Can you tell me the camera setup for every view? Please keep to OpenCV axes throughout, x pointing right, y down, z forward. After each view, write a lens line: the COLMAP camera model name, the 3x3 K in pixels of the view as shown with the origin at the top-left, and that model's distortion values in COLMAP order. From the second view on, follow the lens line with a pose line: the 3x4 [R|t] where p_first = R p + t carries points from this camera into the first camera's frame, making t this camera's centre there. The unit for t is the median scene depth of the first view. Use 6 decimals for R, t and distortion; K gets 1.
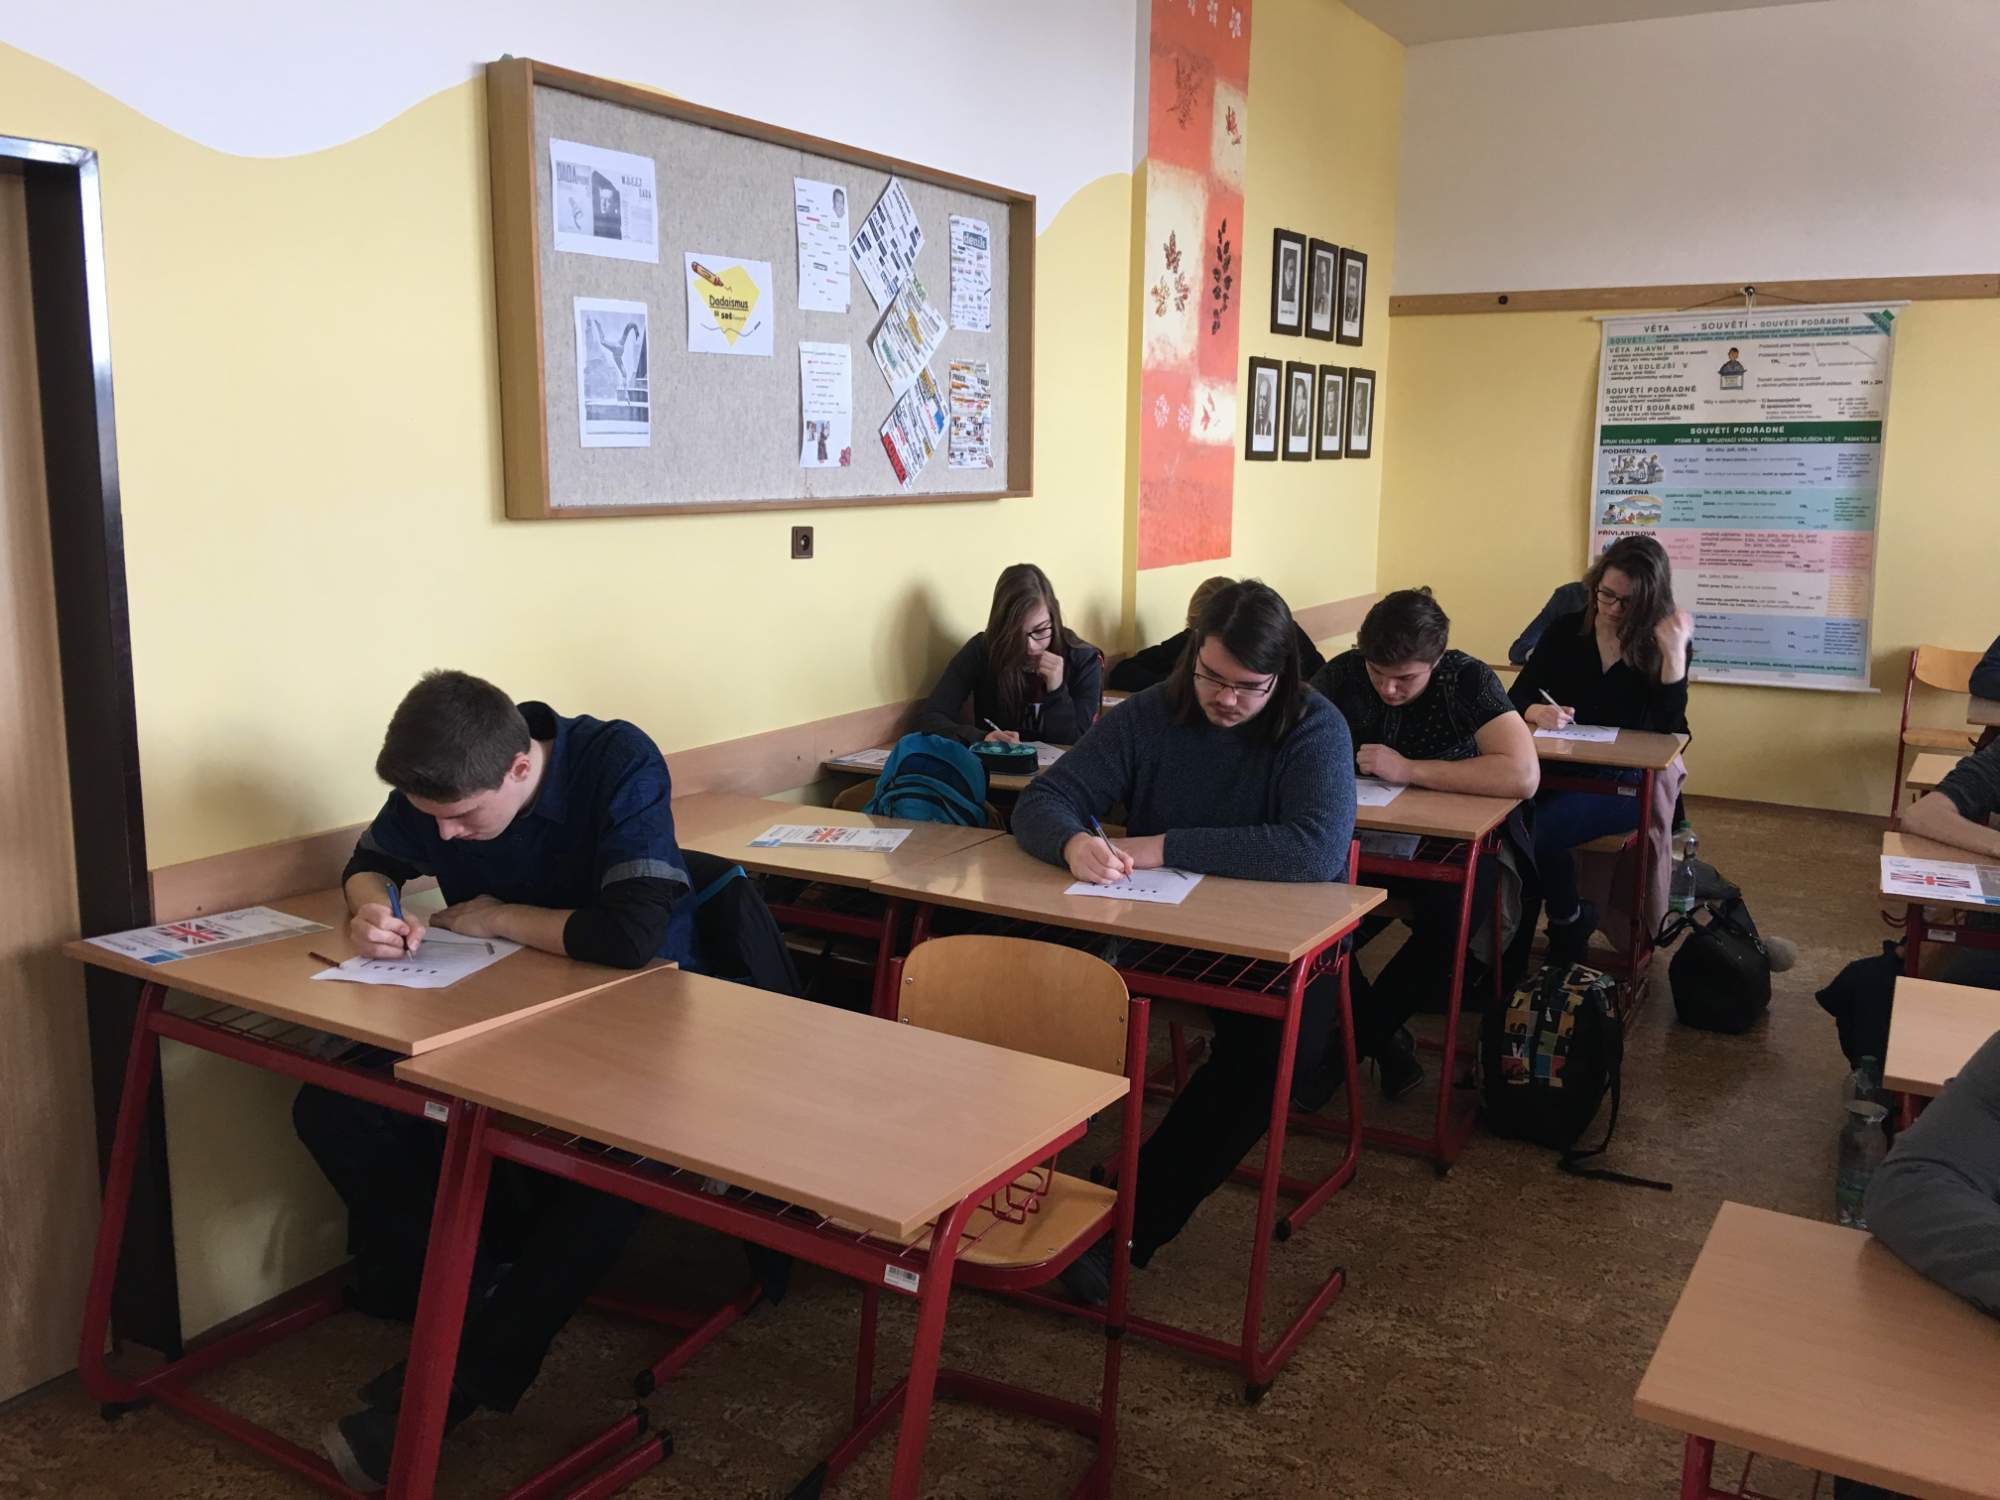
lens RADIAL K [[1692.2, 0, 1006.0], [0, 1692.2, 739.3], [0, 0, 1]] dist [0.074302, -0.126721]
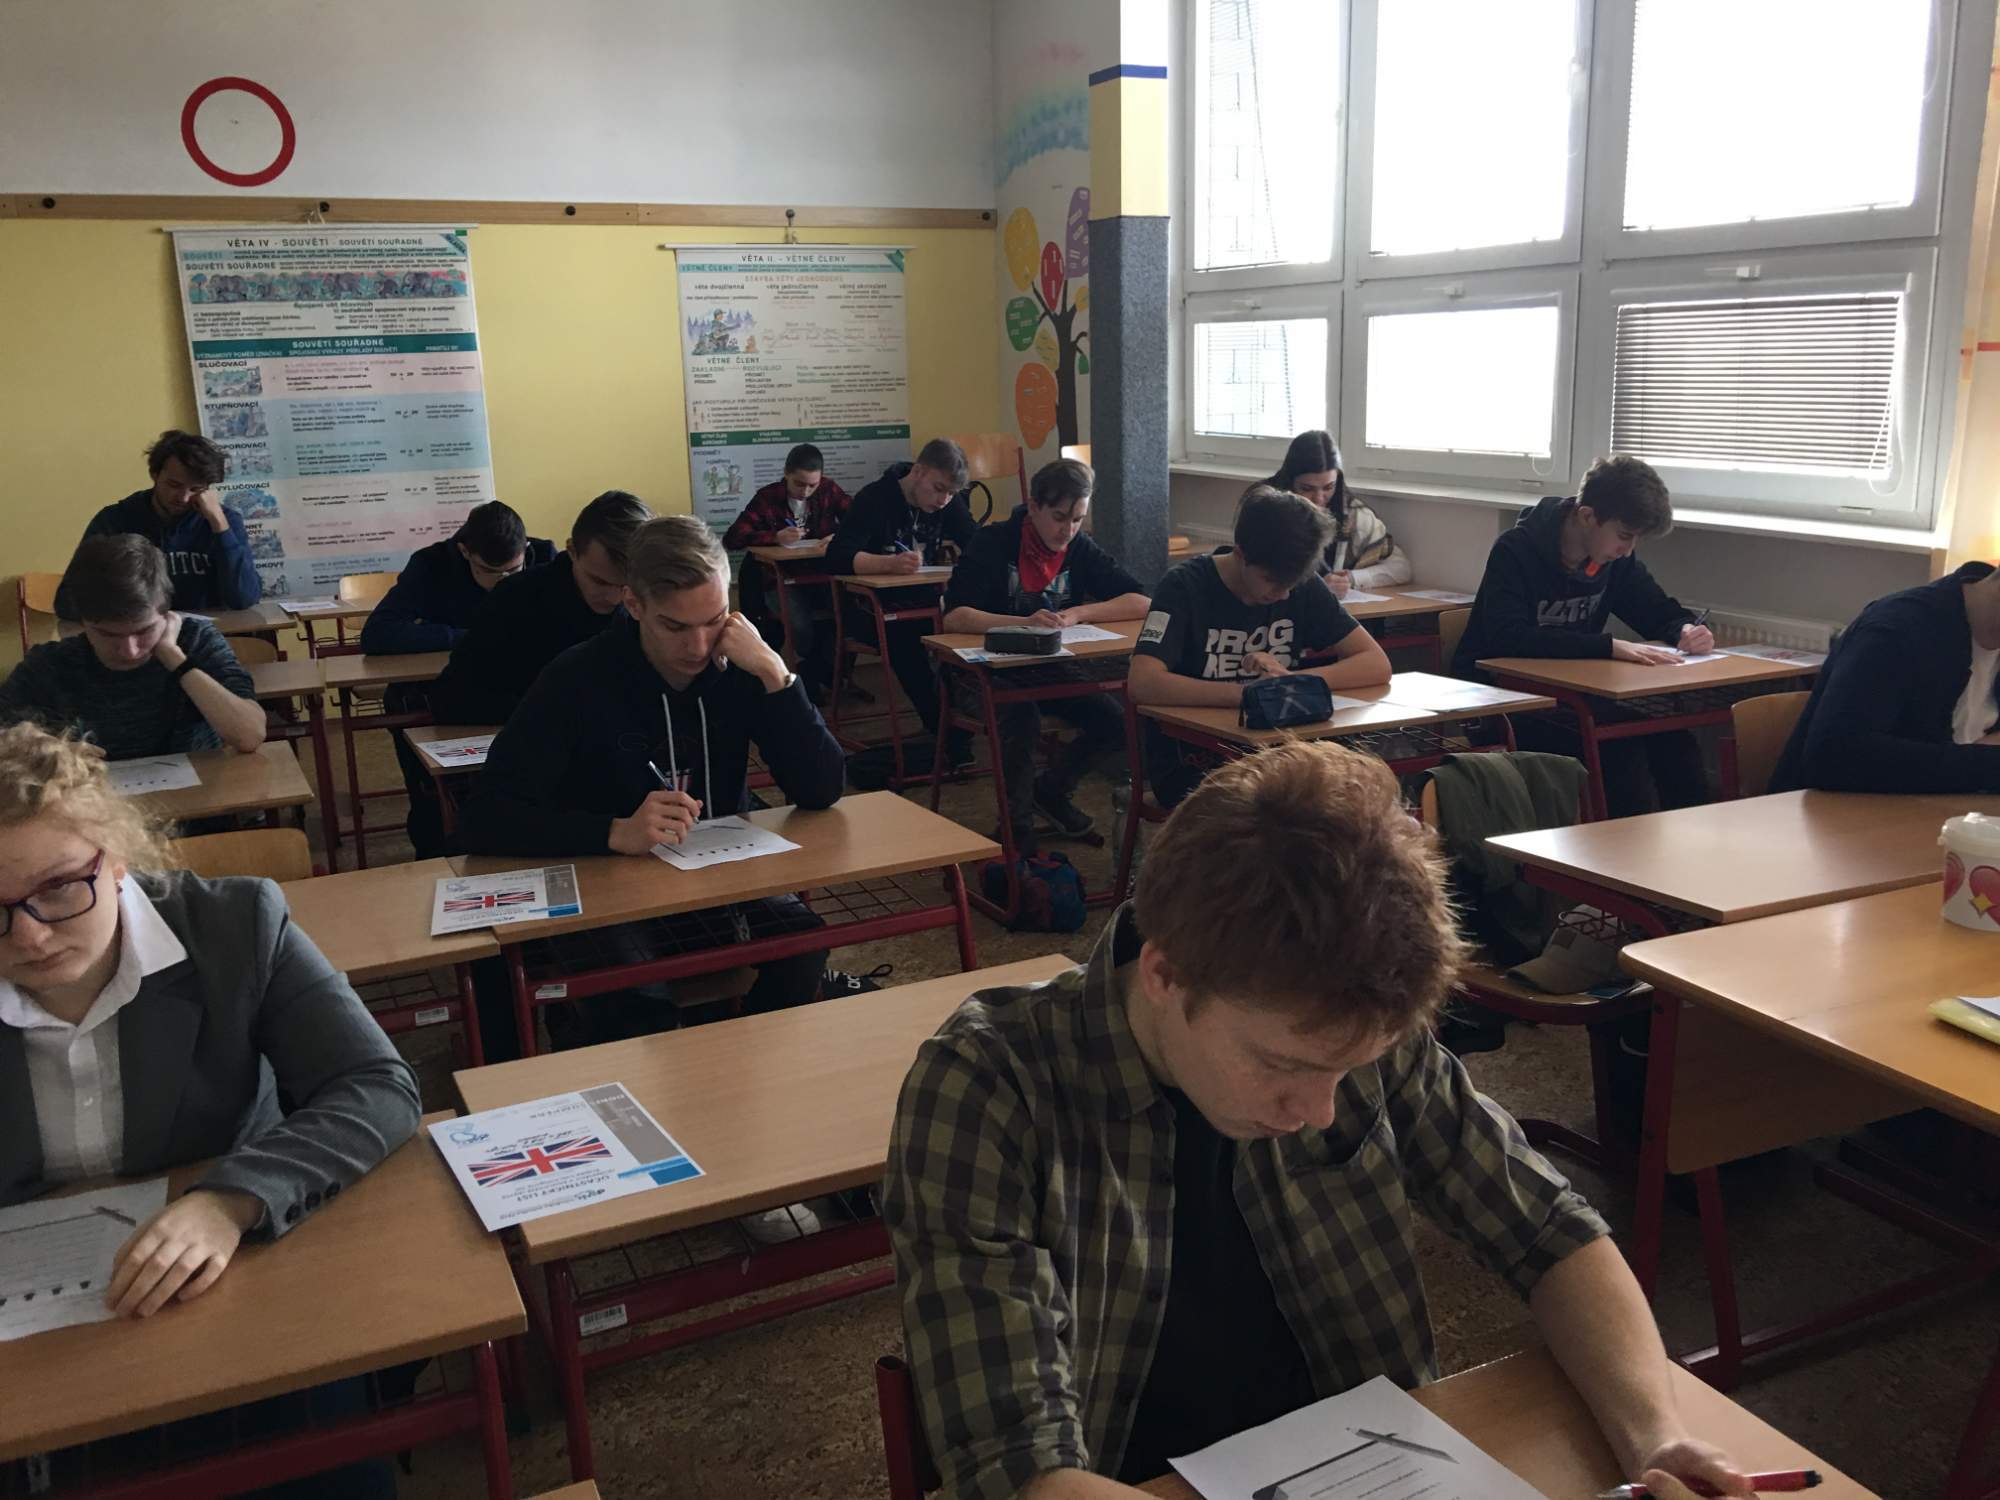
lens RADIAL K [[1692.2, 0, 1020.8], [0, 1692.2, 718.7], [0, 0, 1]] dist [0.074302, -0.126721]
pose [[0.546325, -0.206494, 0.811720, -0.298950], [0.178527, 0.975571, 0.128020, -0.022764], [-0.818326, 0.074973, 0.569844, 0.107371]]
